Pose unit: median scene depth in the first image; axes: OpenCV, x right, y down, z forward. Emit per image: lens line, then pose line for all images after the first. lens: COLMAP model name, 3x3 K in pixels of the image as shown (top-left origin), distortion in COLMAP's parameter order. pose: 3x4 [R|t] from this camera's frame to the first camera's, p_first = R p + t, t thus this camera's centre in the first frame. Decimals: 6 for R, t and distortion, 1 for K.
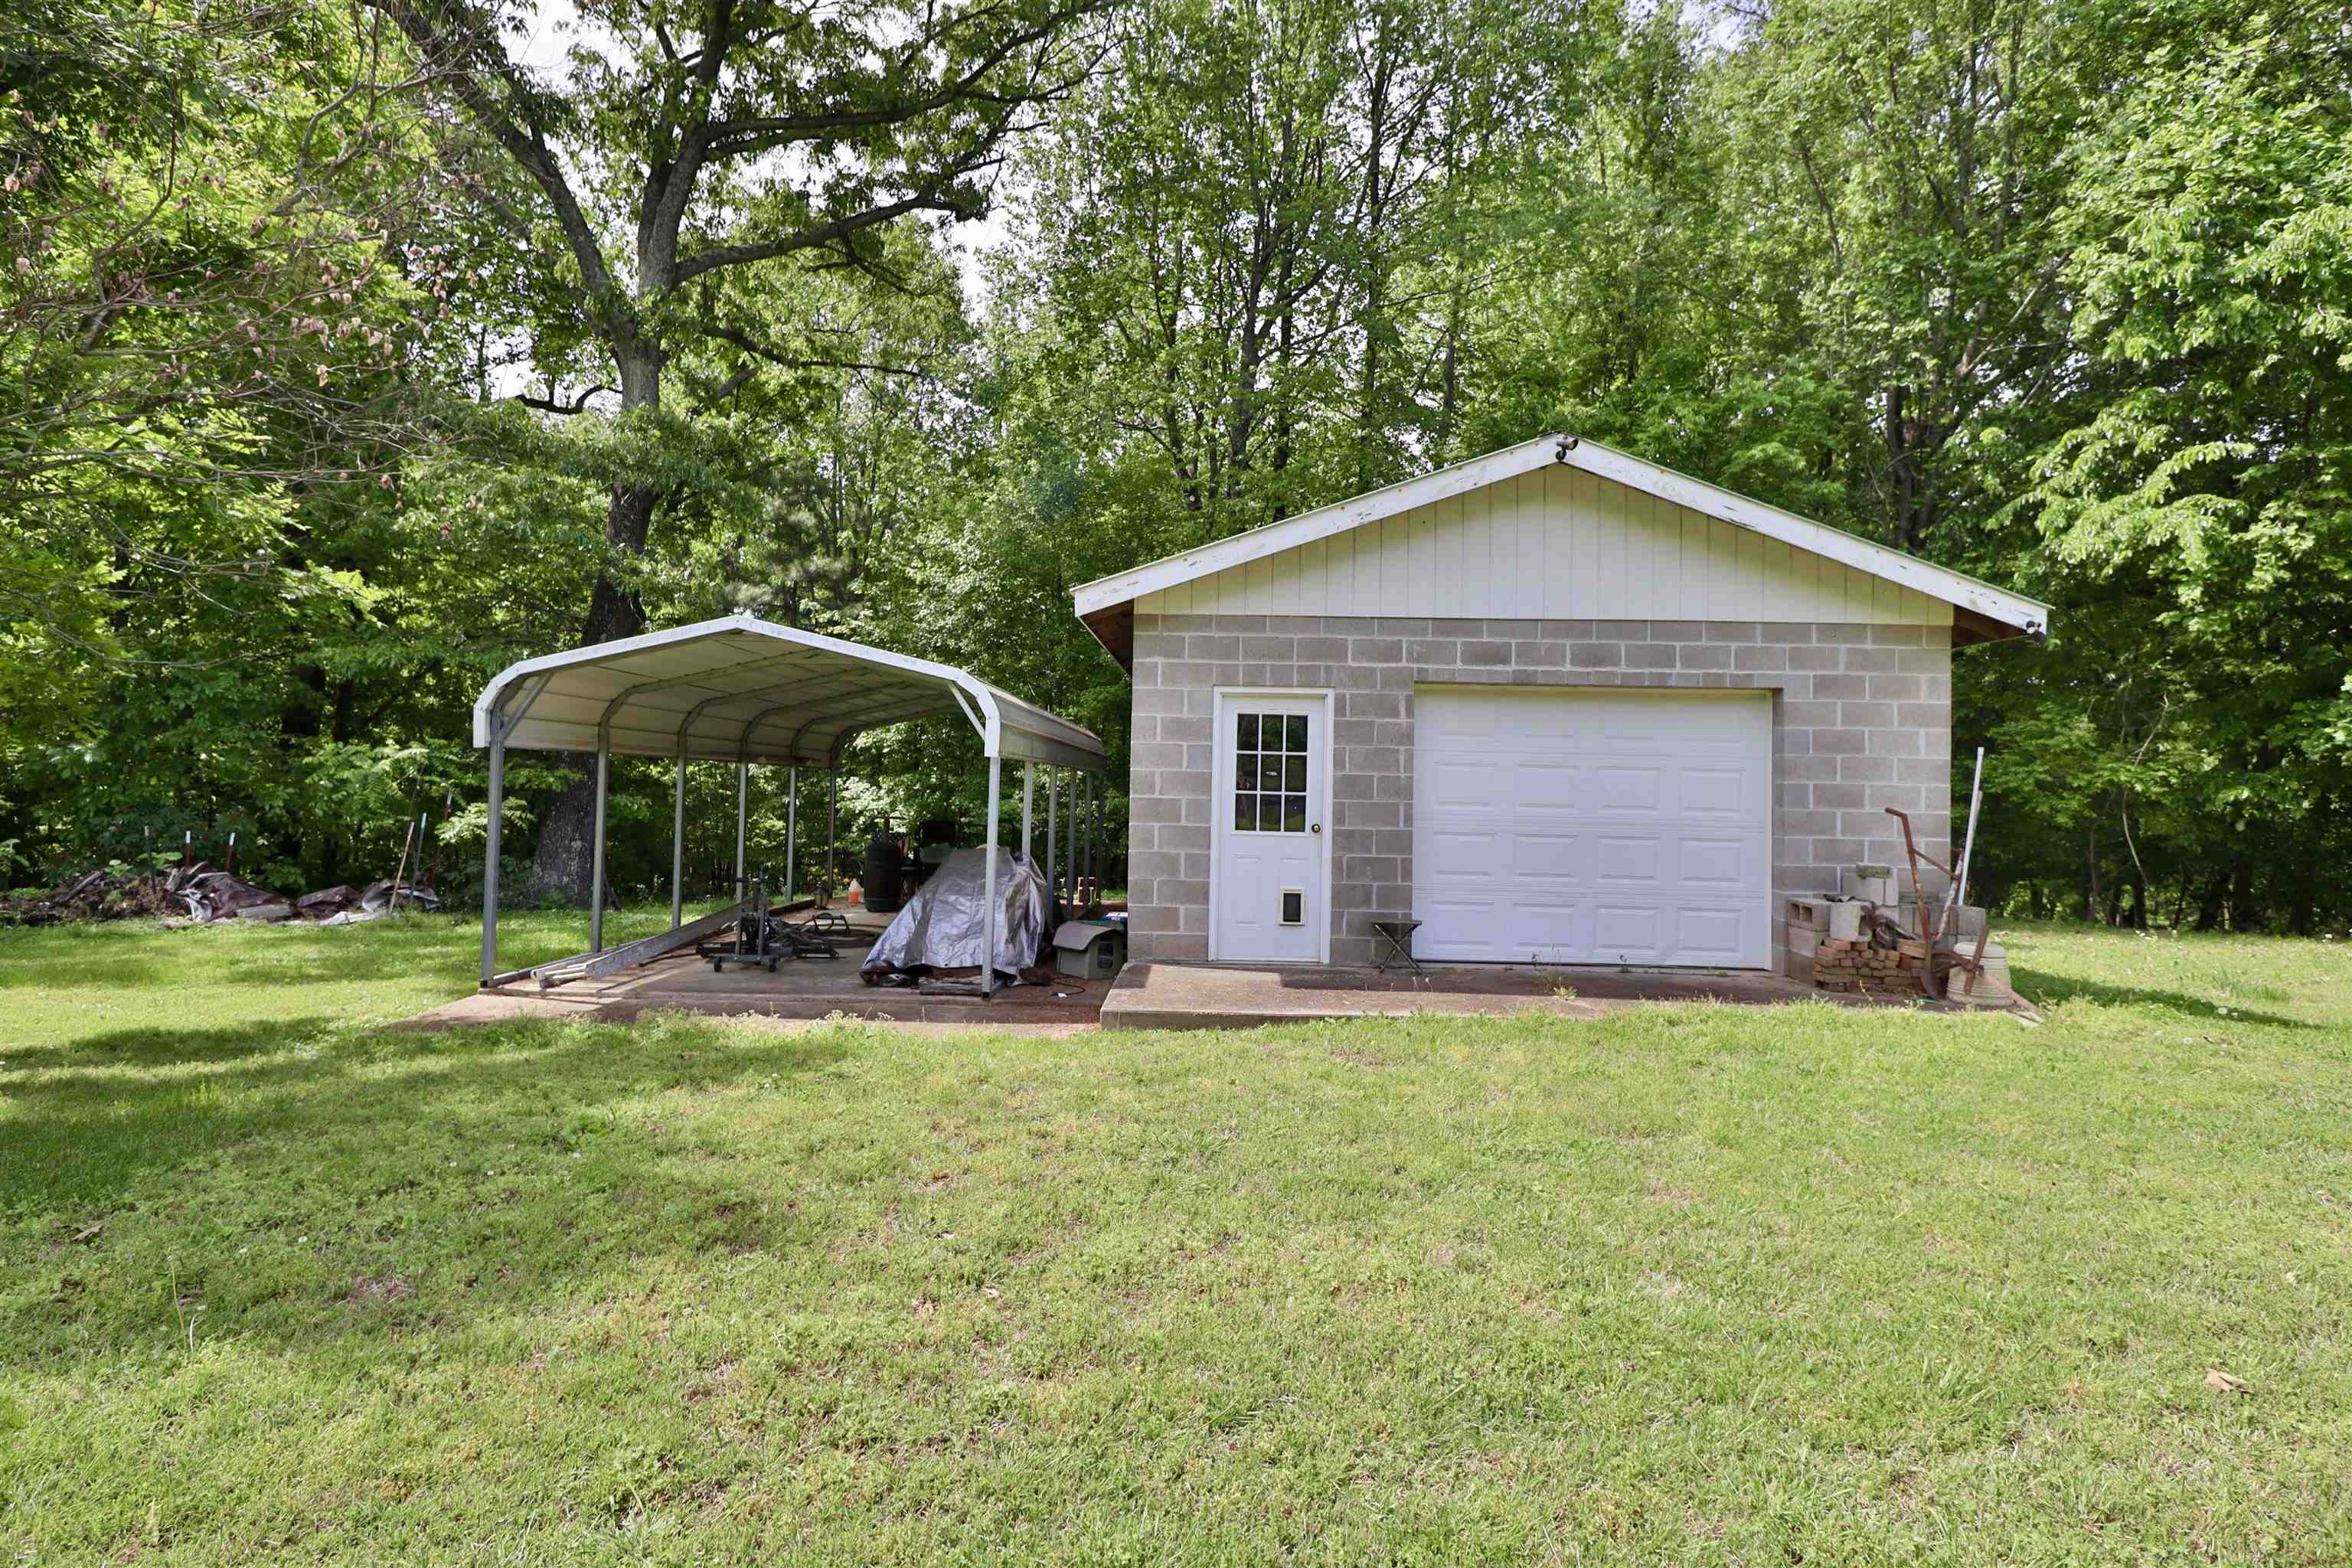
lens RADIAL K [[1216.9, 0, 1198.5], [0, 1216.9, 772.8], [0, 0, 1]] dist [0.000342, -0.013744]
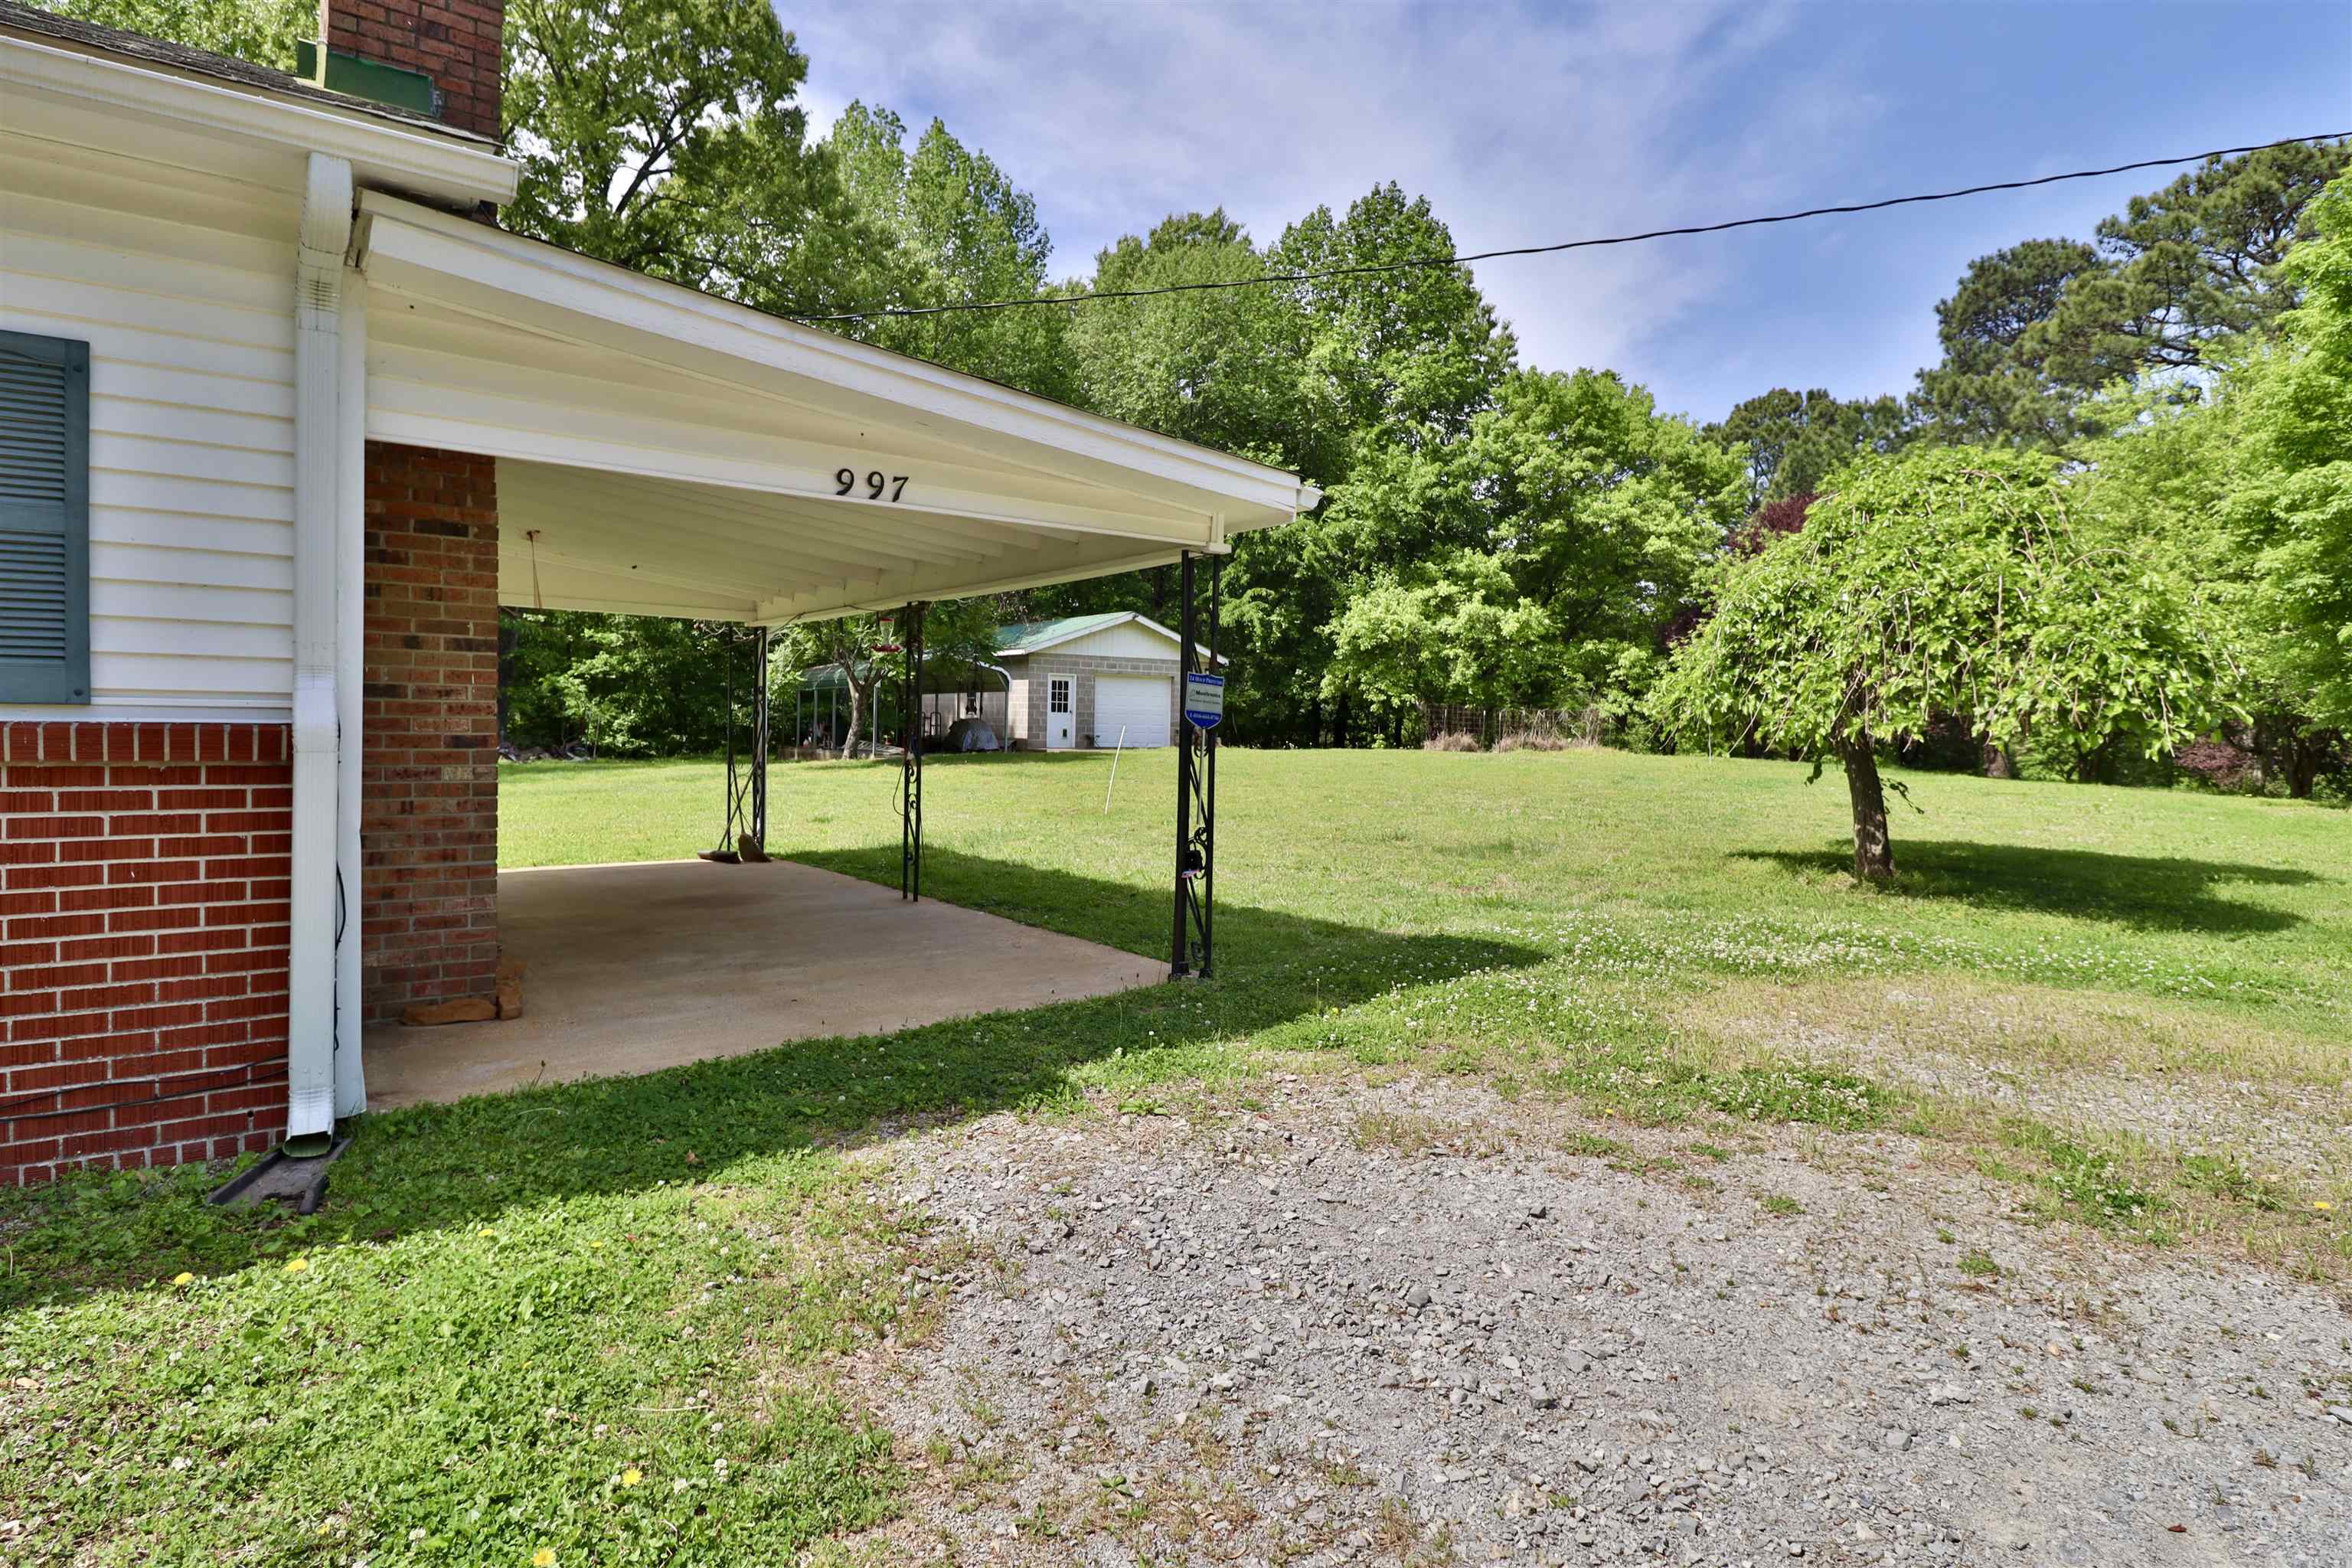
lens RADIAL K [[1216.9, 0, 1192.6], [0, 1216.9, 754.5], [0, 0, 1]] dist [0.000342, -0.013744]
pose [[0.802720, -0.018766, 0.596061, -1.826042], [-0.010452, 0.998909, 0.045525, 0.003561], [-0.596265, -0.042774, 0.801647, -2.203195]]
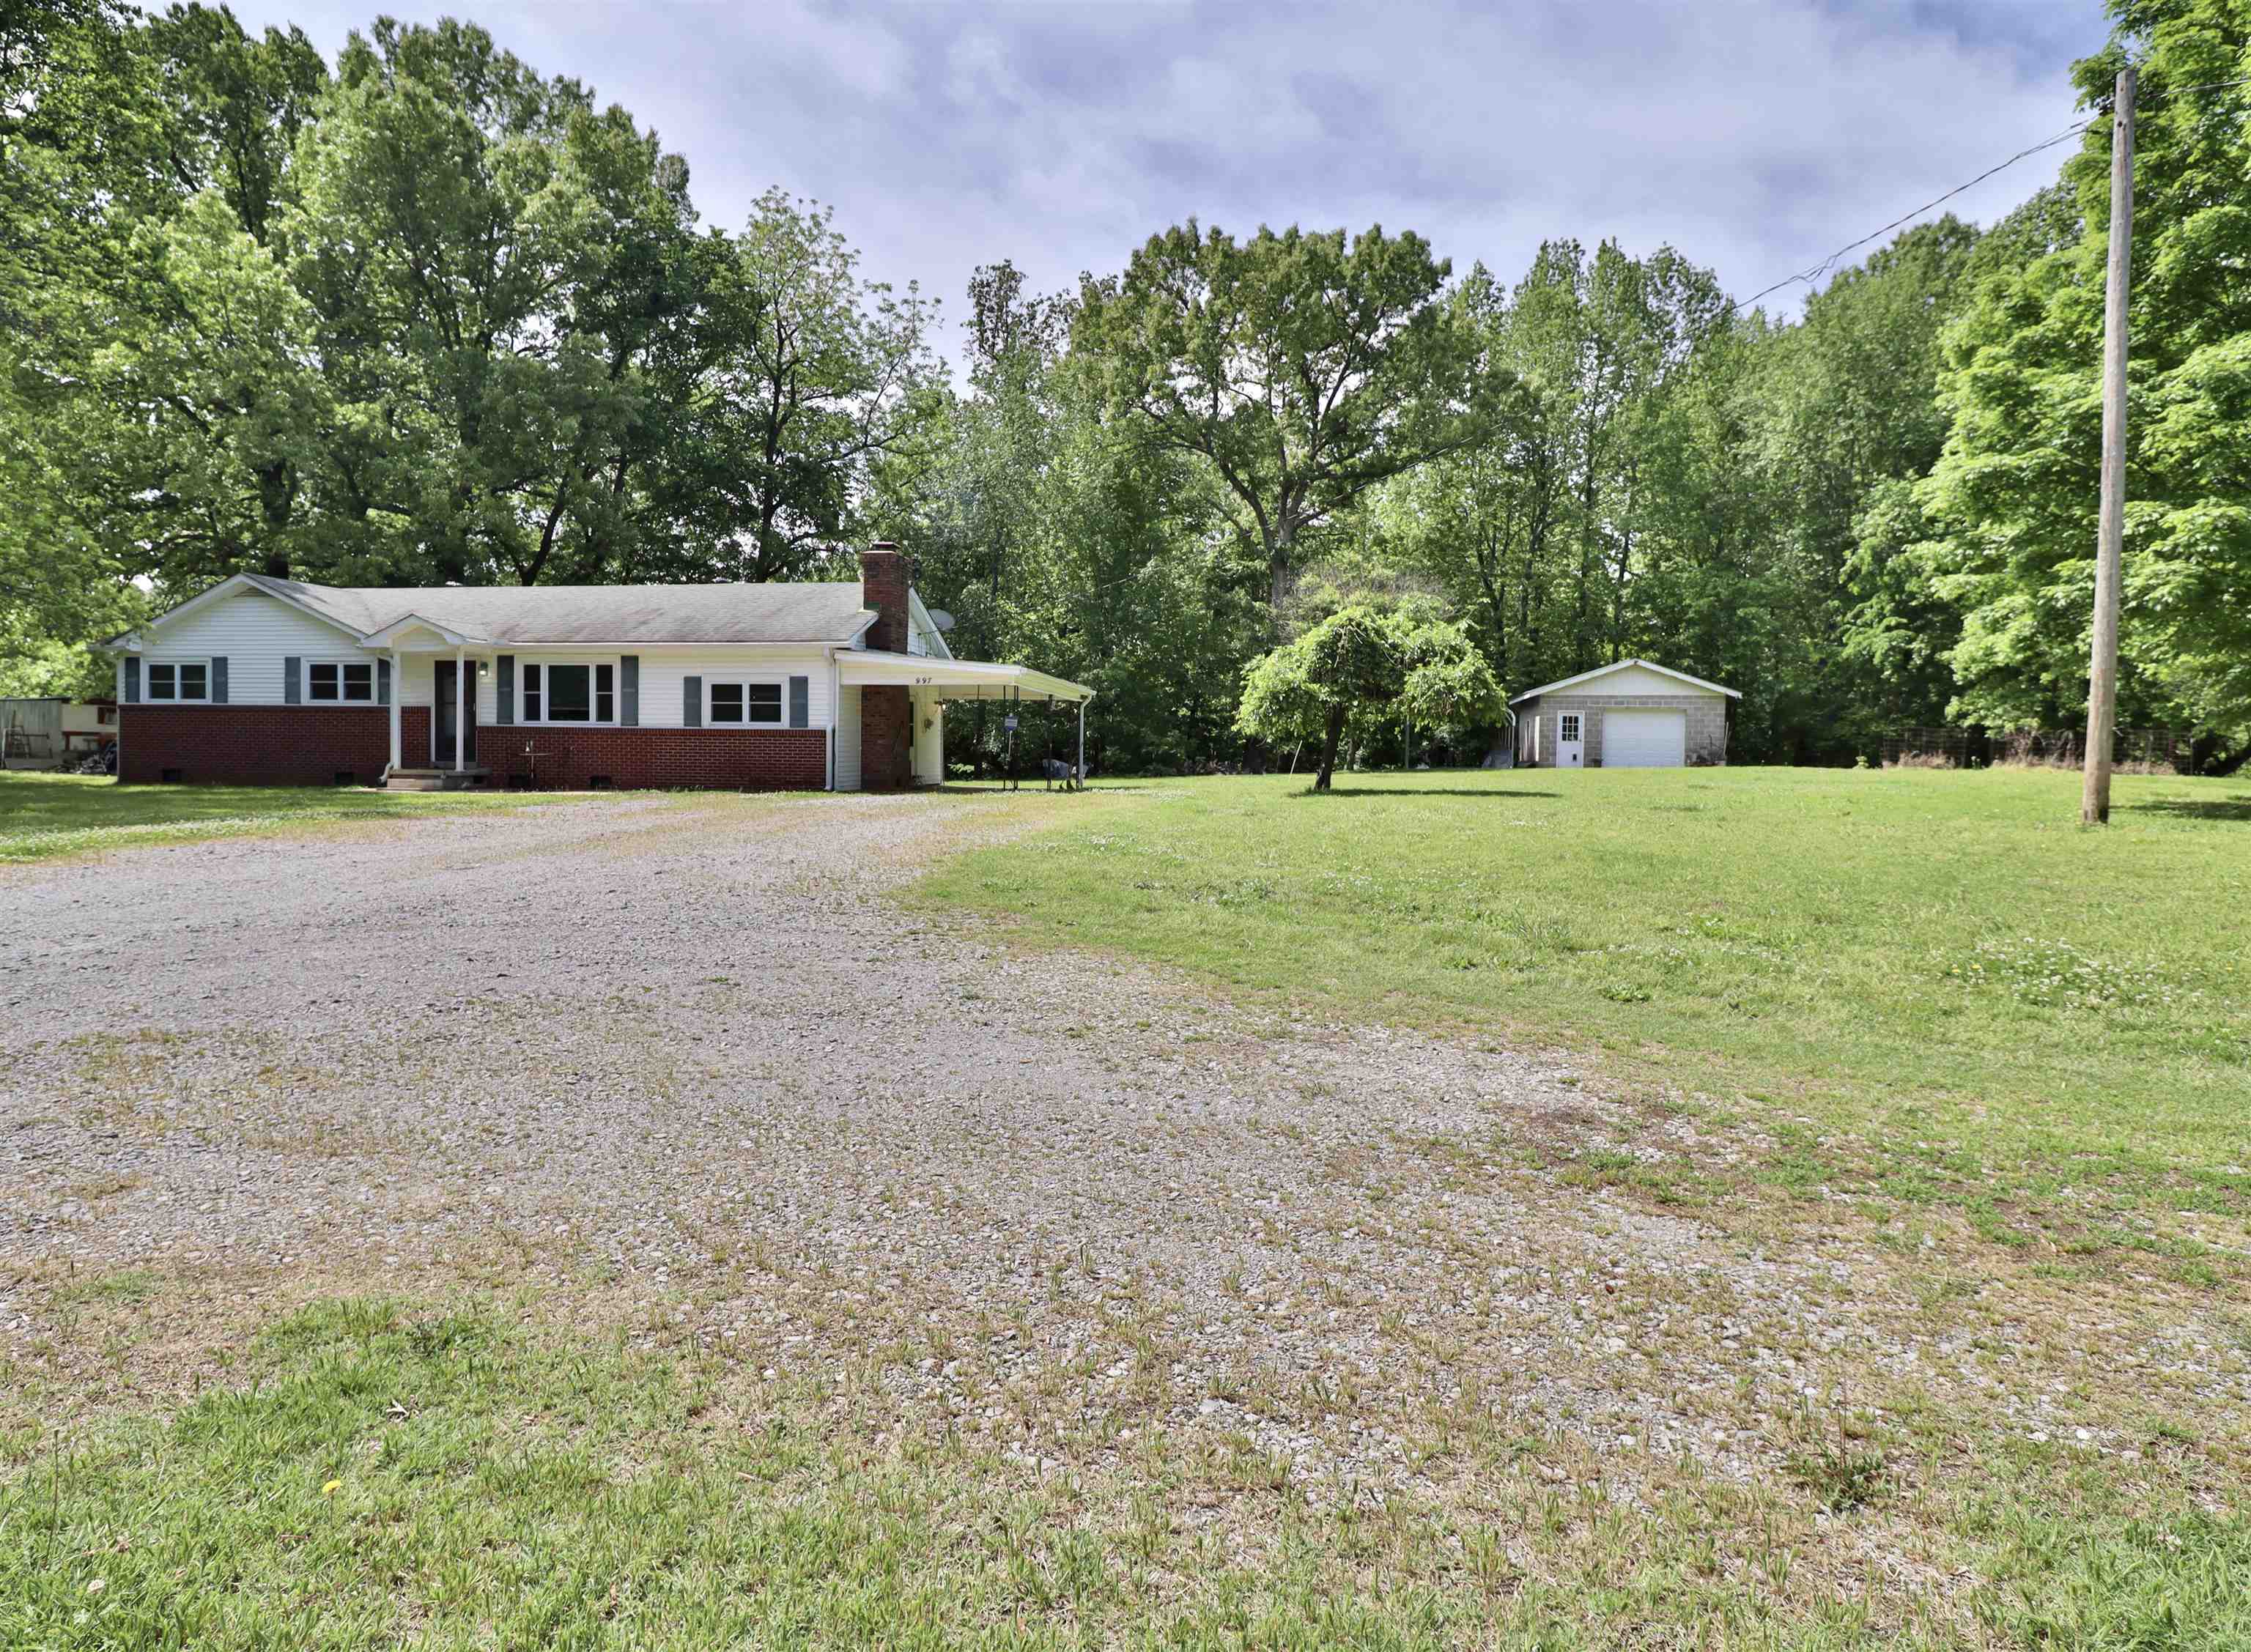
lens RADIAL K [[1302.6, 0, 1090.6], [0, 1302.6, 778.9], [0, 0, 1]] dist [-0.005569, -0.003026]
pose [[0.977741, -0.001358, -0.209811, -0.699151], [0.007070, 0.999624, 0.026477, 0.049836], [0.209696, -0.027372, 0.977383, -4.314681]]
